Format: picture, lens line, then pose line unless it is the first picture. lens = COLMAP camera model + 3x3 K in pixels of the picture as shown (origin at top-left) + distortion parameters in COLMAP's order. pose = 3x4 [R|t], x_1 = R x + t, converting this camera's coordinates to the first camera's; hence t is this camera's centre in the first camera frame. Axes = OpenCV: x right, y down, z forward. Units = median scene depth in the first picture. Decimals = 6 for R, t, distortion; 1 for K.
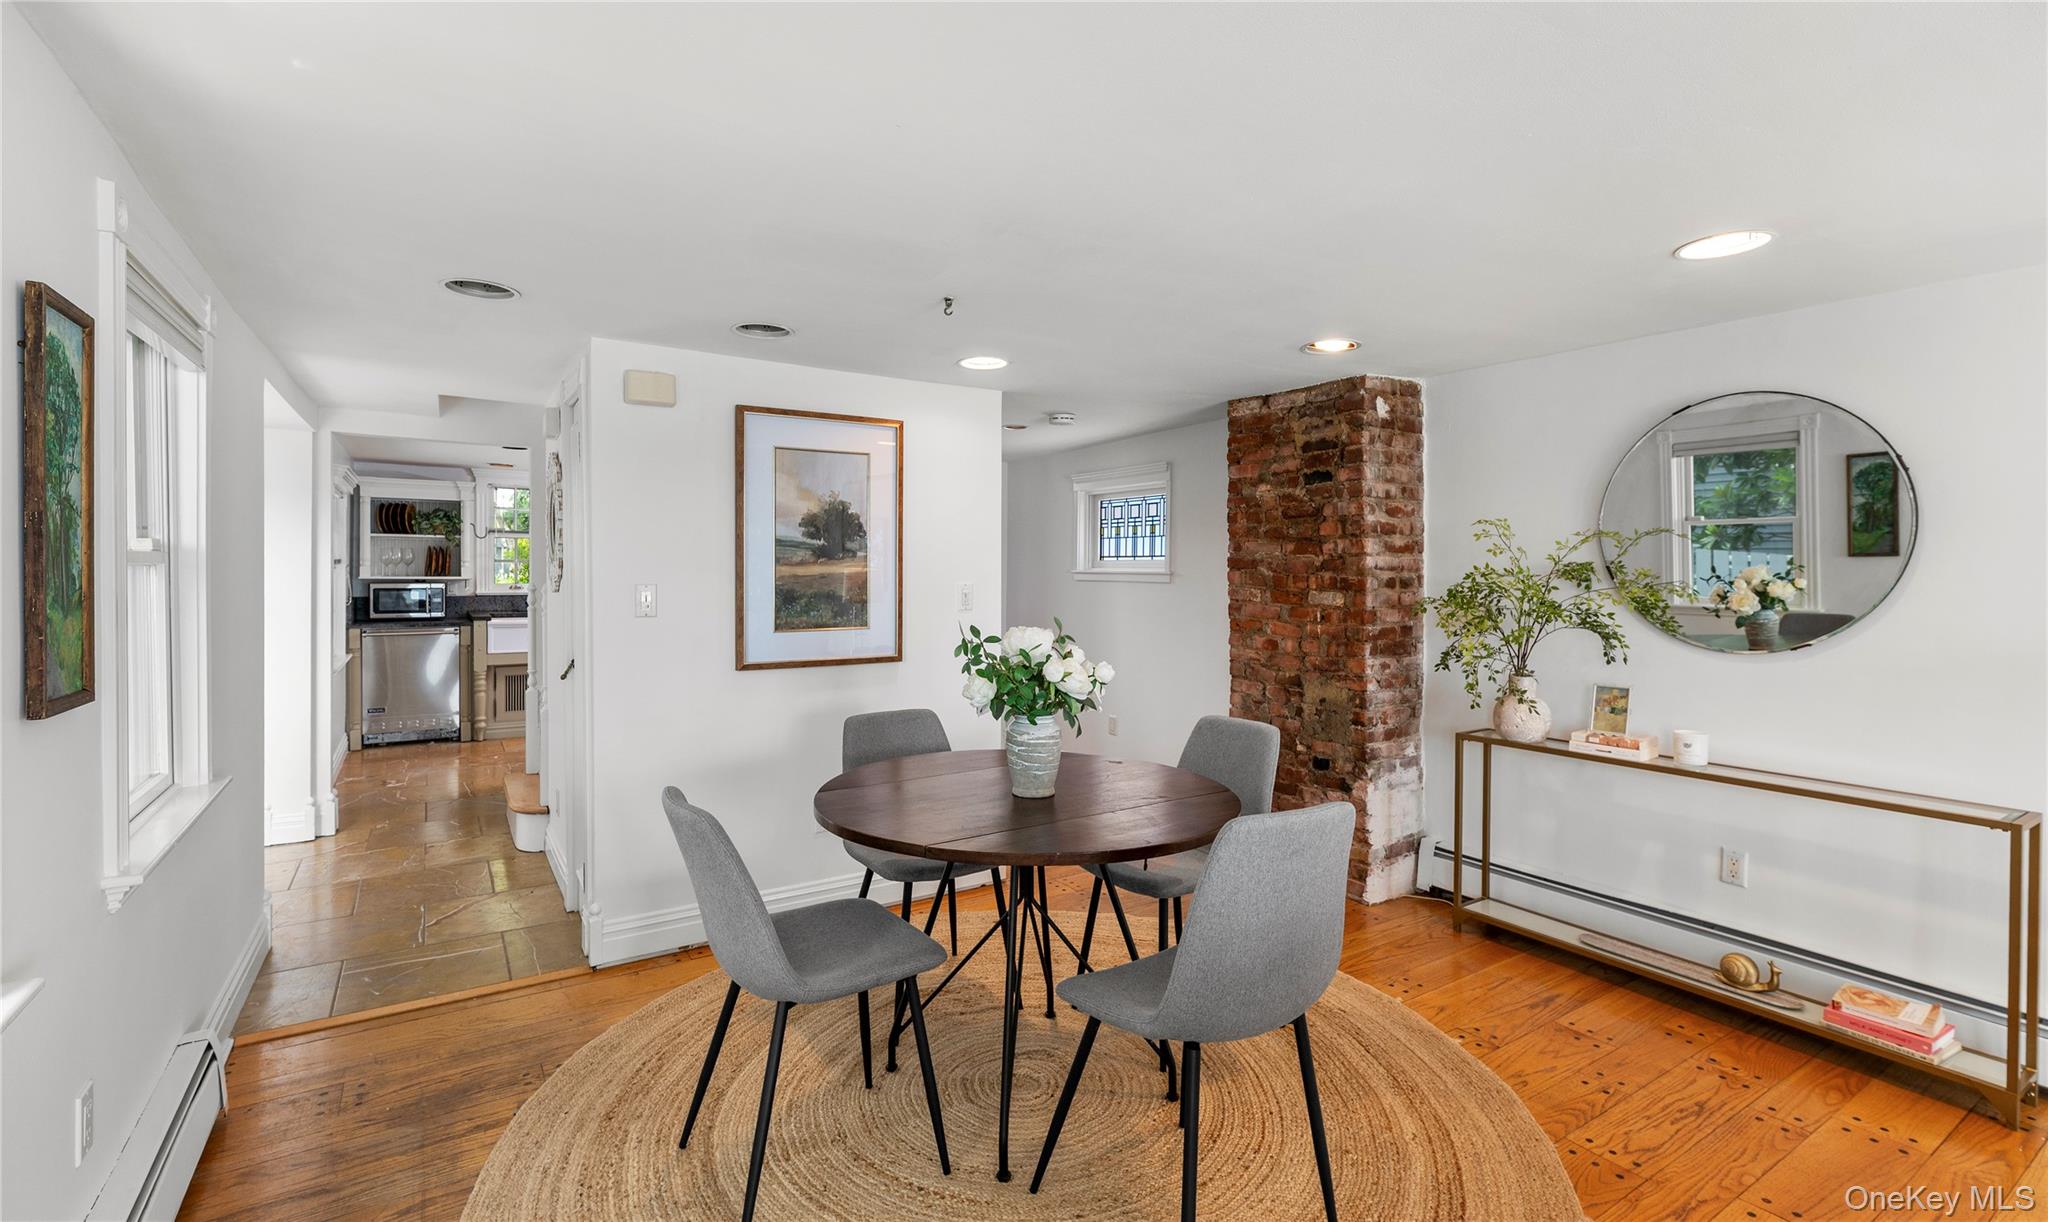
lens RADIAL K [[902.1, 0, 1014.6], [0, 902.1, 578.5], [0, 0, 1]] dist [0.000745, -0.000574]
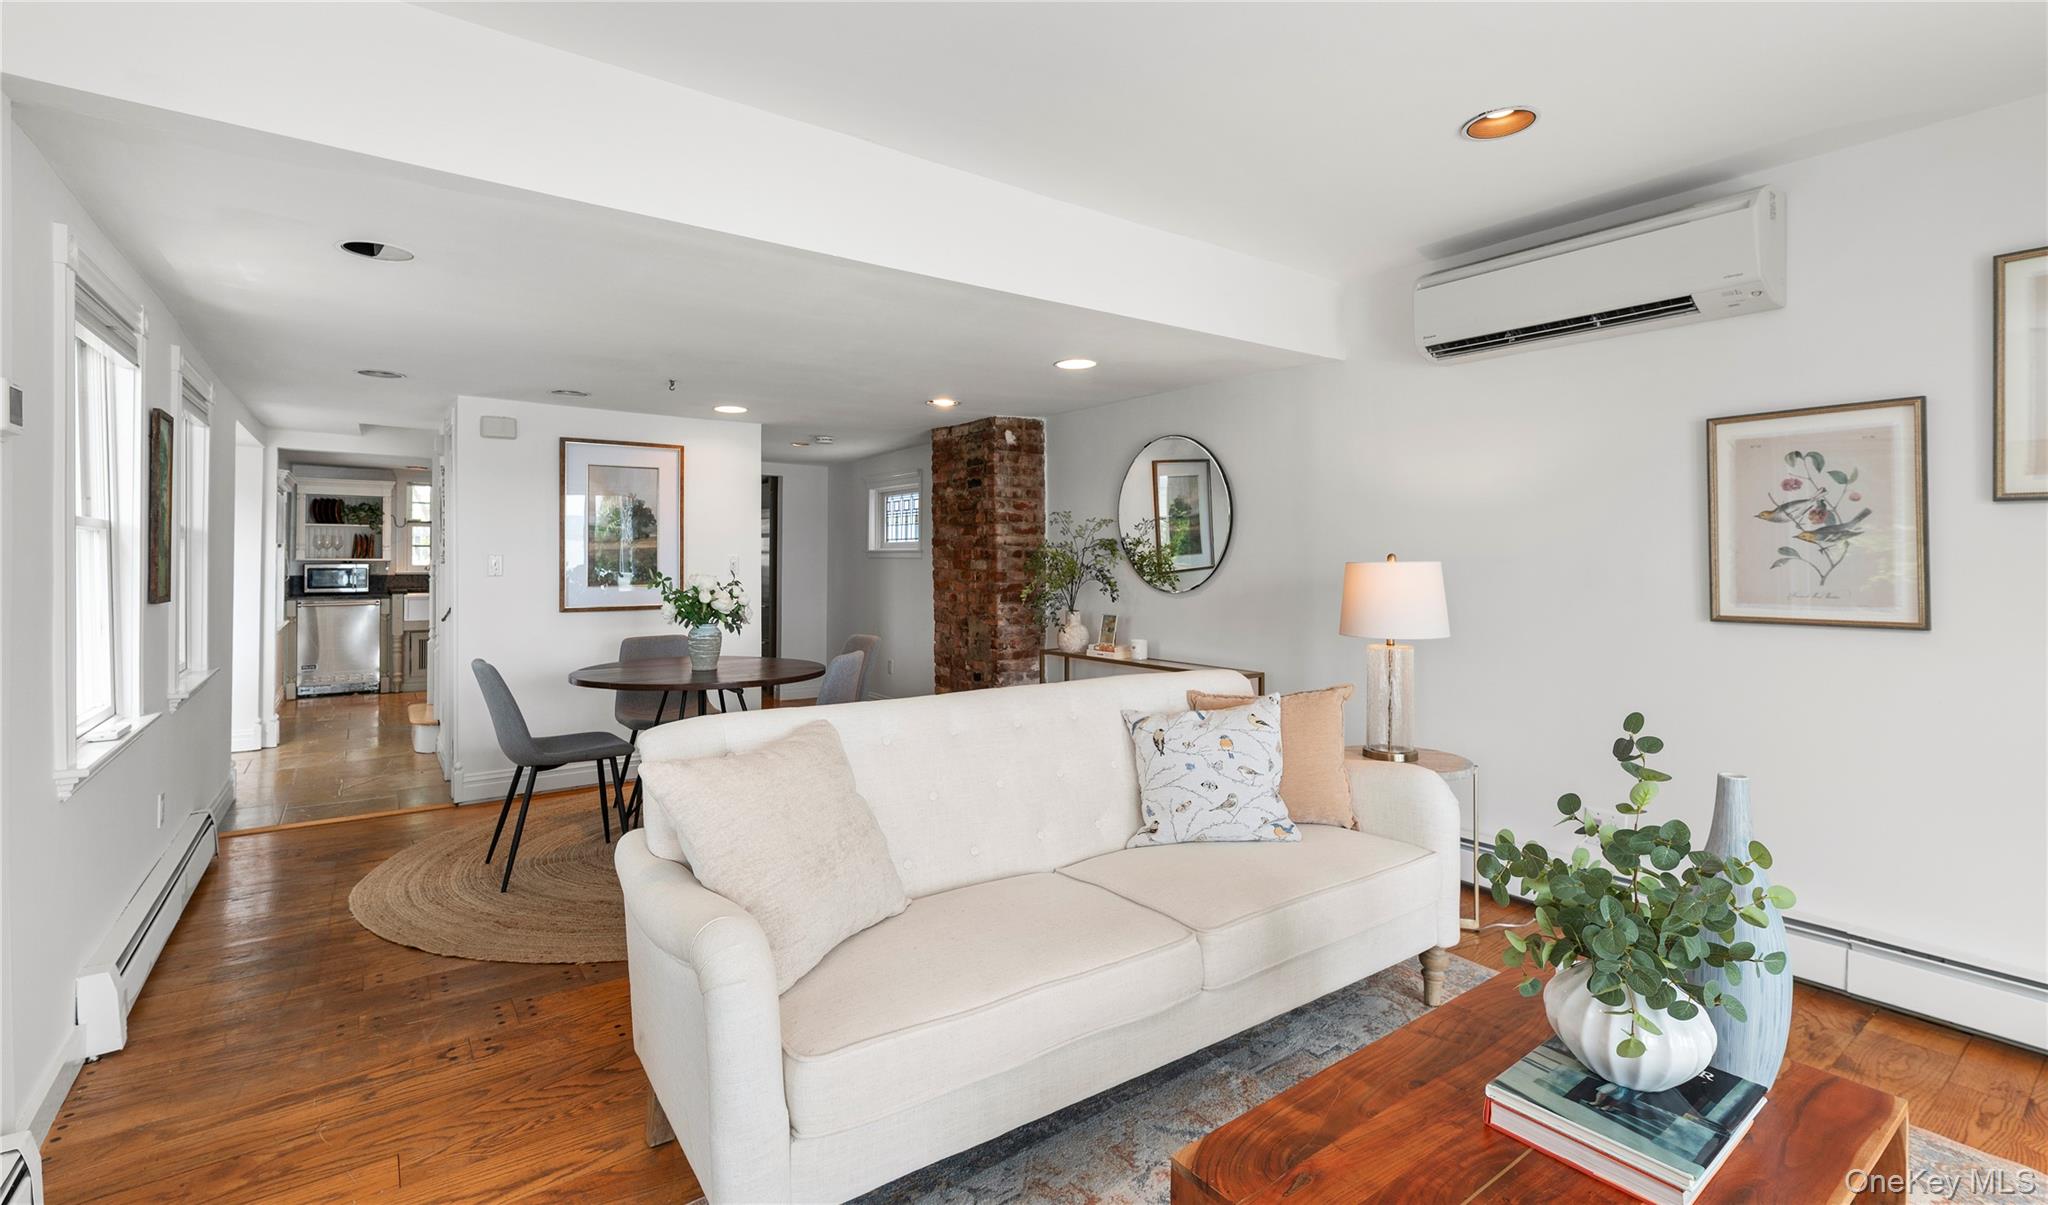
lens RADIAL K [[892.3, 0, 1018.7], [0, 892.3, 550.8], [0, 0, 1]] dist [0.000672, -0.000261]
pose [[0.998381, -0.004025, 0.056732, 0.327680], [0.005137, 0.999797, -0.019474, 0.027989], [-0.056642, 0.019734, 0.998199, -0.469801]]
